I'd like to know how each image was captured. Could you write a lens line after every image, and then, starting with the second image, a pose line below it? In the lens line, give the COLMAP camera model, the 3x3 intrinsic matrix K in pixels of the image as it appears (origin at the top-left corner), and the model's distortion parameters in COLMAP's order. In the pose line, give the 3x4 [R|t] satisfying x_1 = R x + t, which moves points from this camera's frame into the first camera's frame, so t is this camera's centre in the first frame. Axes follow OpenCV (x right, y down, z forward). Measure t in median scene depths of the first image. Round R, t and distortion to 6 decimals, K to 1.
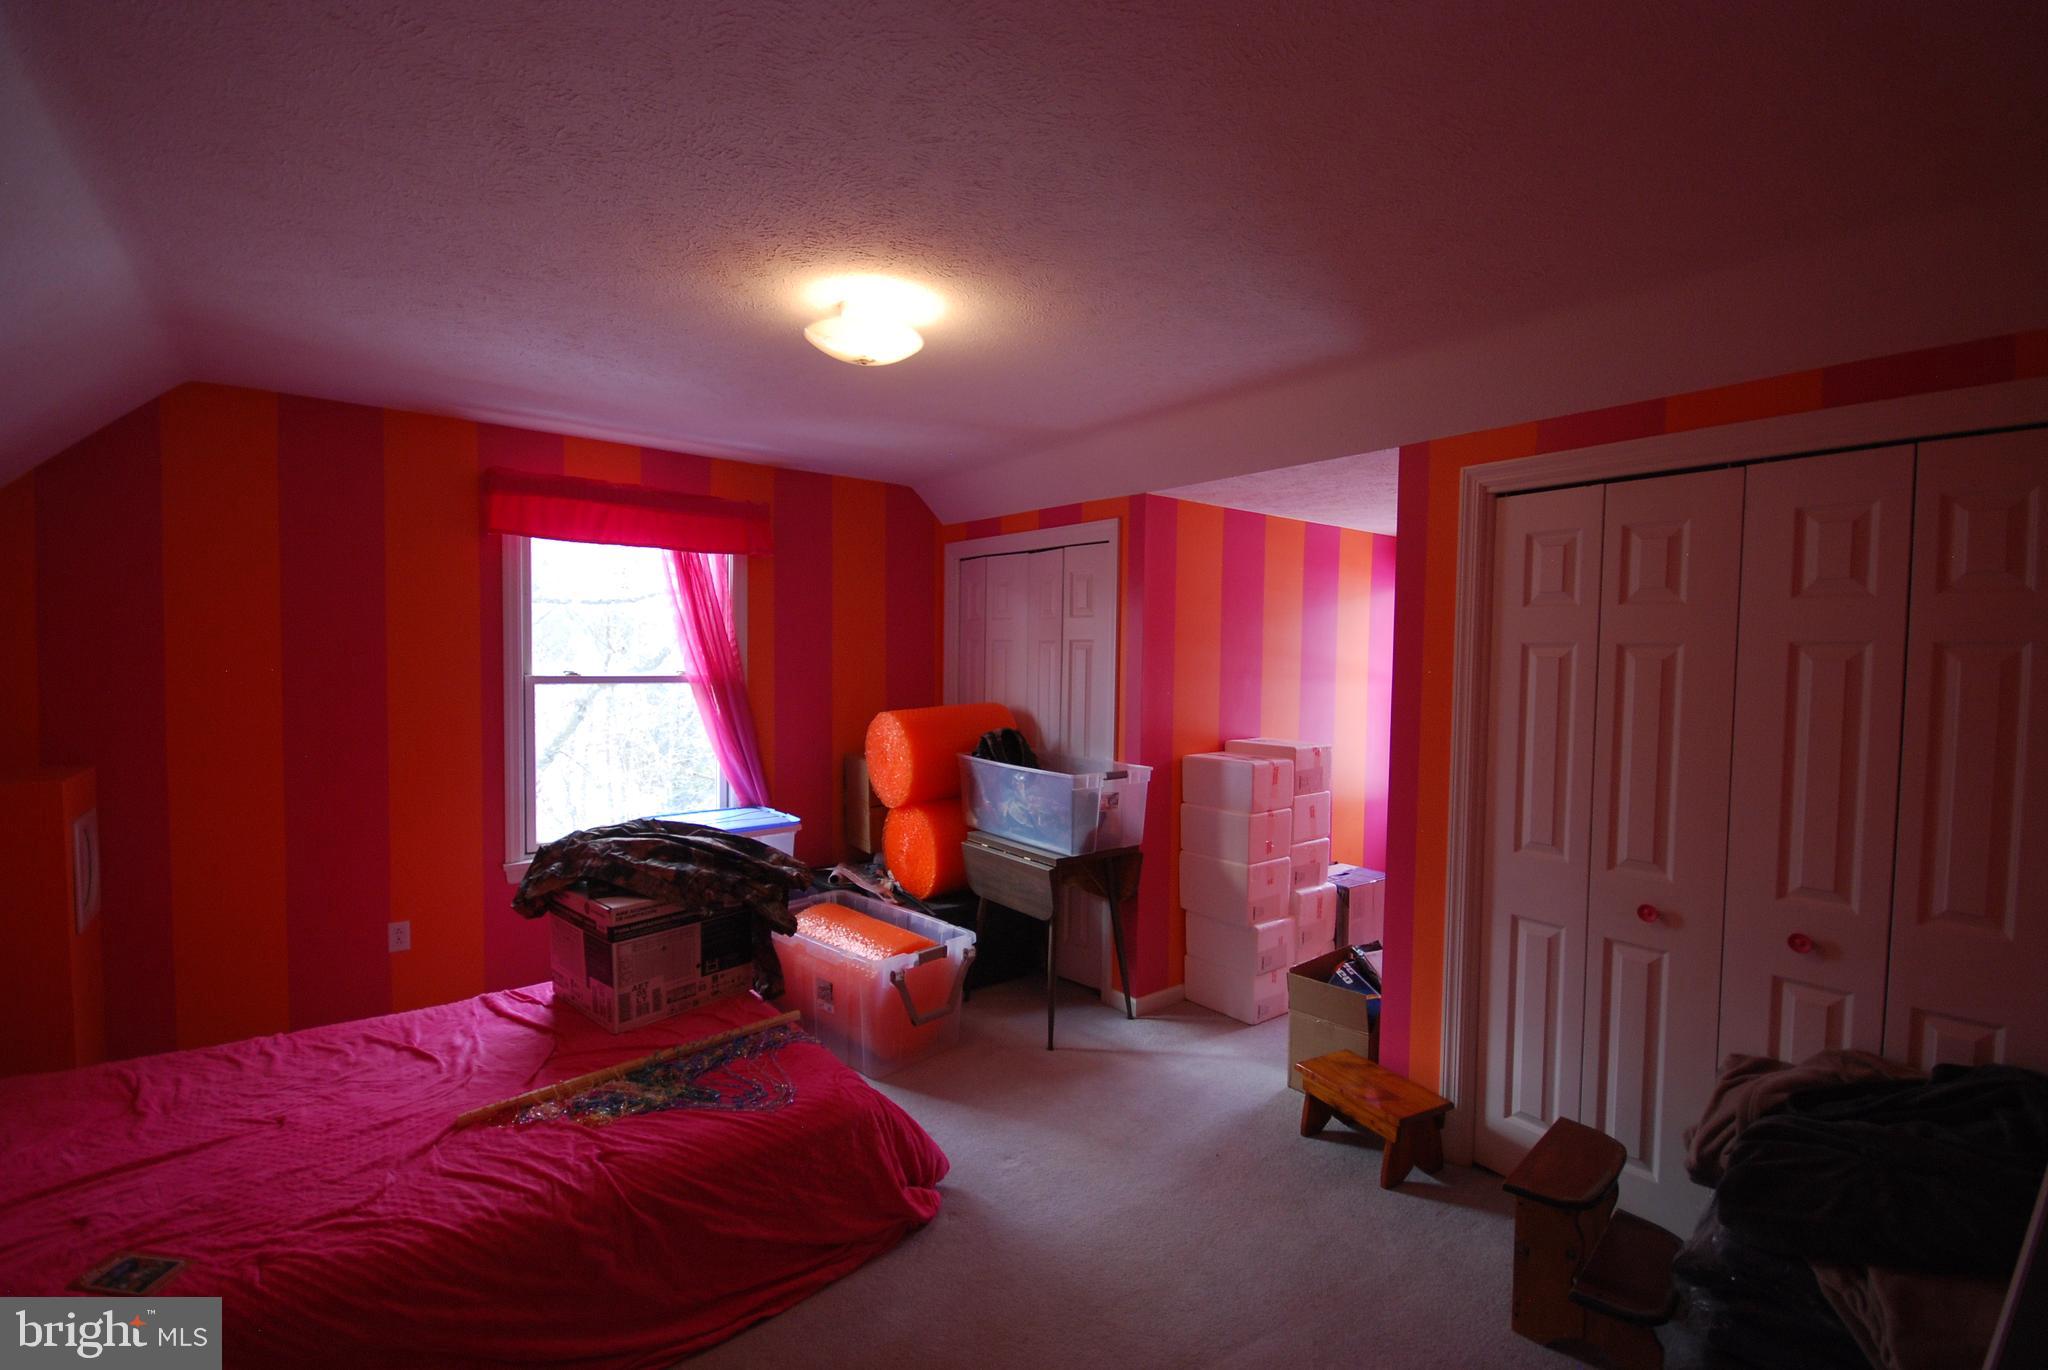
lens RADIAL K [[889.7, 0, 1024.0], [0, 889.7, 685.0], [0, 0, 1]] dist [0.002516, 0.000032]
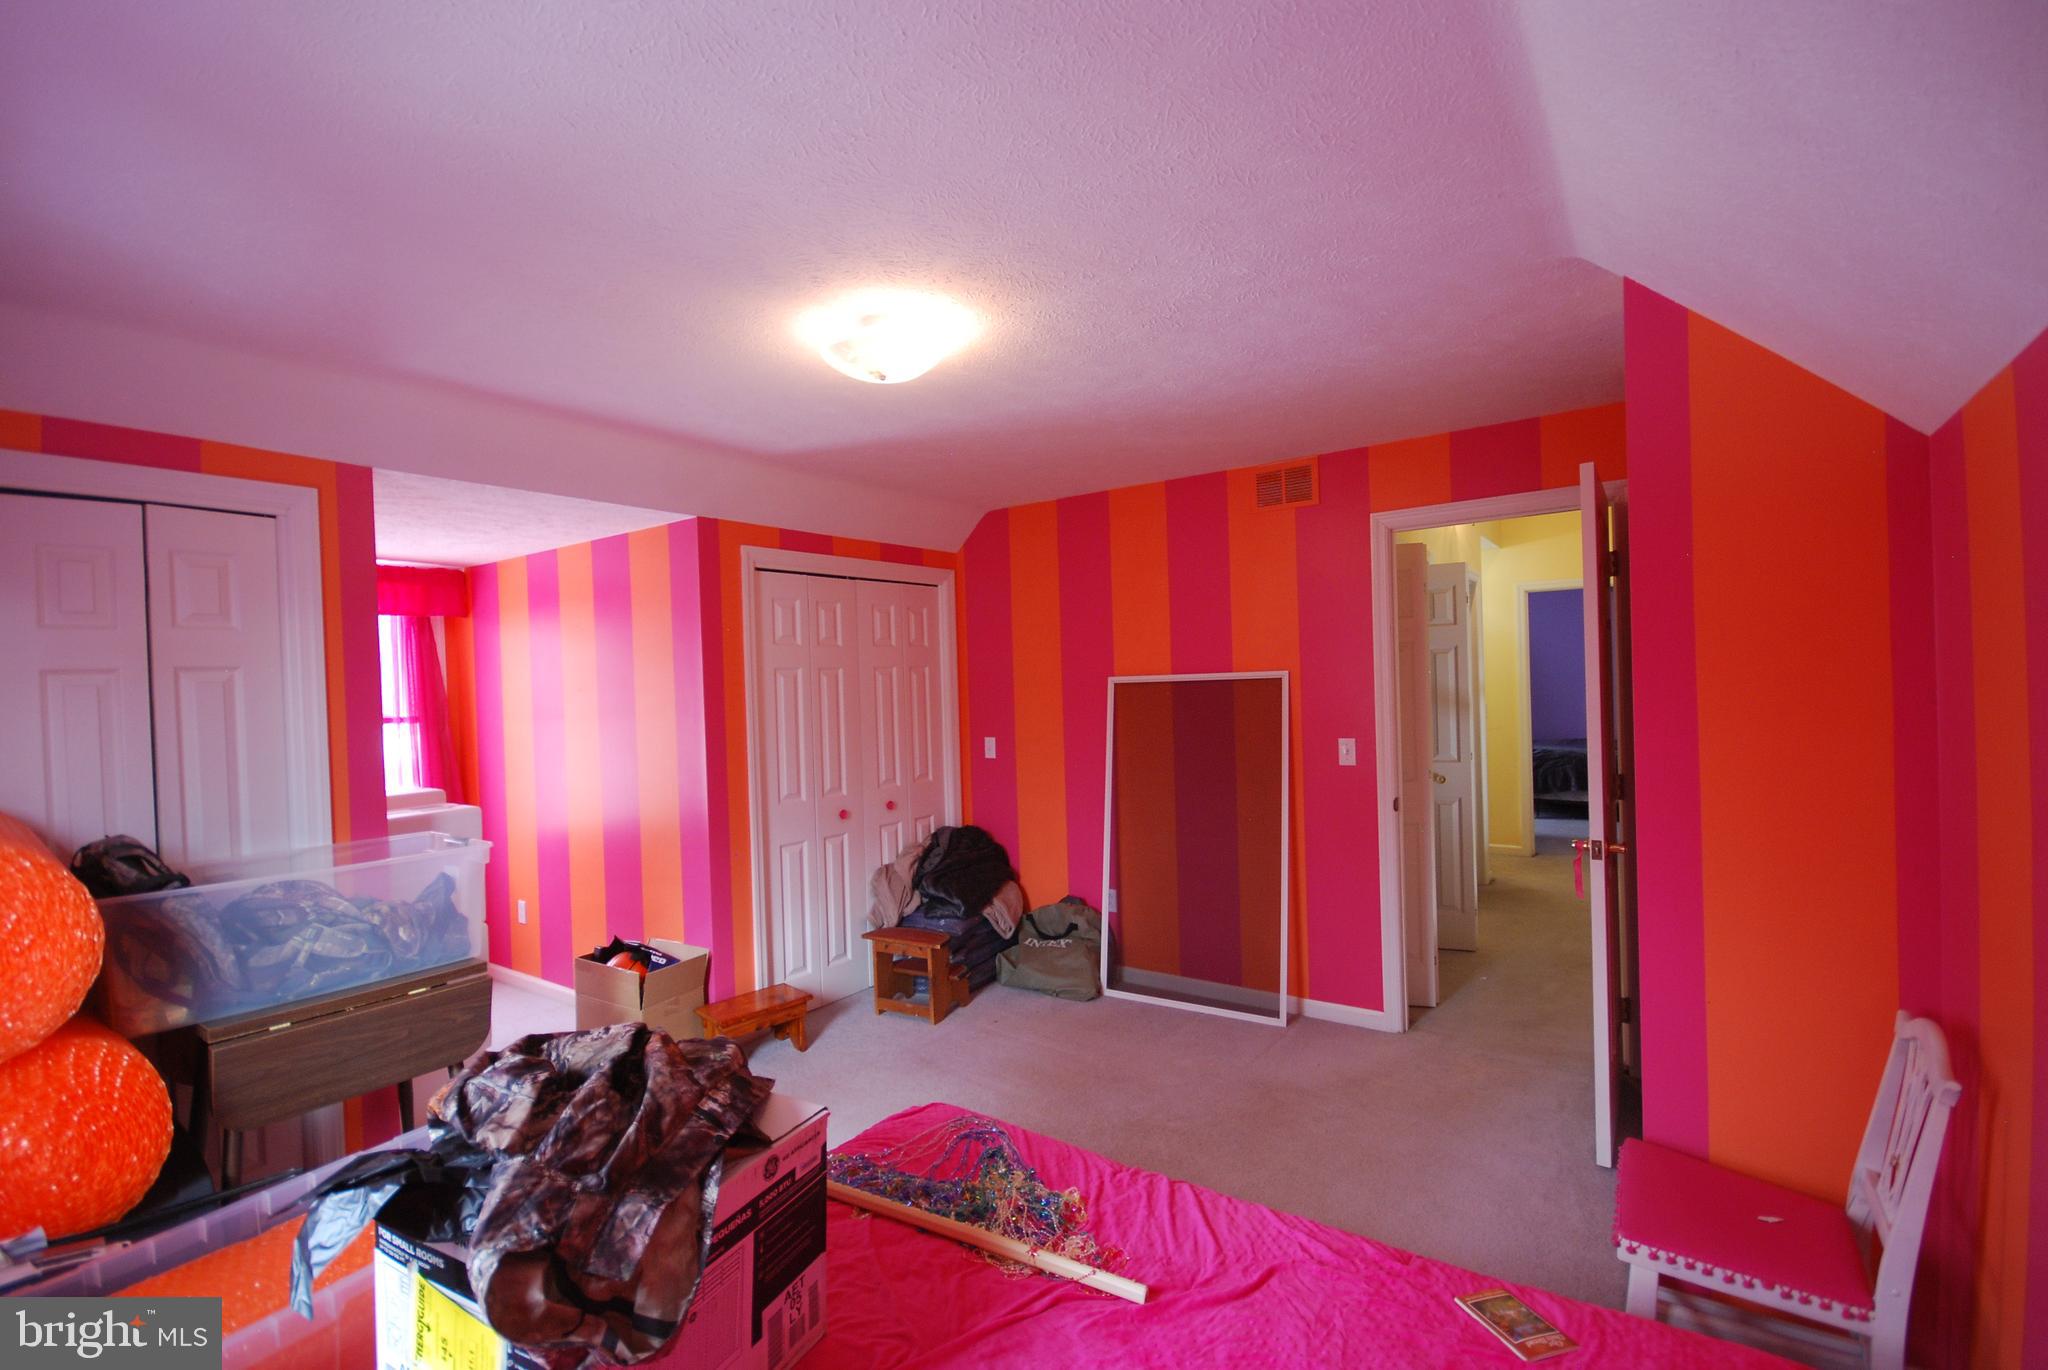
lens RADIAL K [[889.7, 0, 1024.0], [0, 889.7, 685.0], [0, 0, 1]] dist [0.002516, 0.000032]
pose [[-0.267641, -0.000050, 0.963519, -1.066670], [0.068885, 0.997440, 0.019187, -0.018490], [-0.961053, 0.071507, -0.266952, 1.023668]]
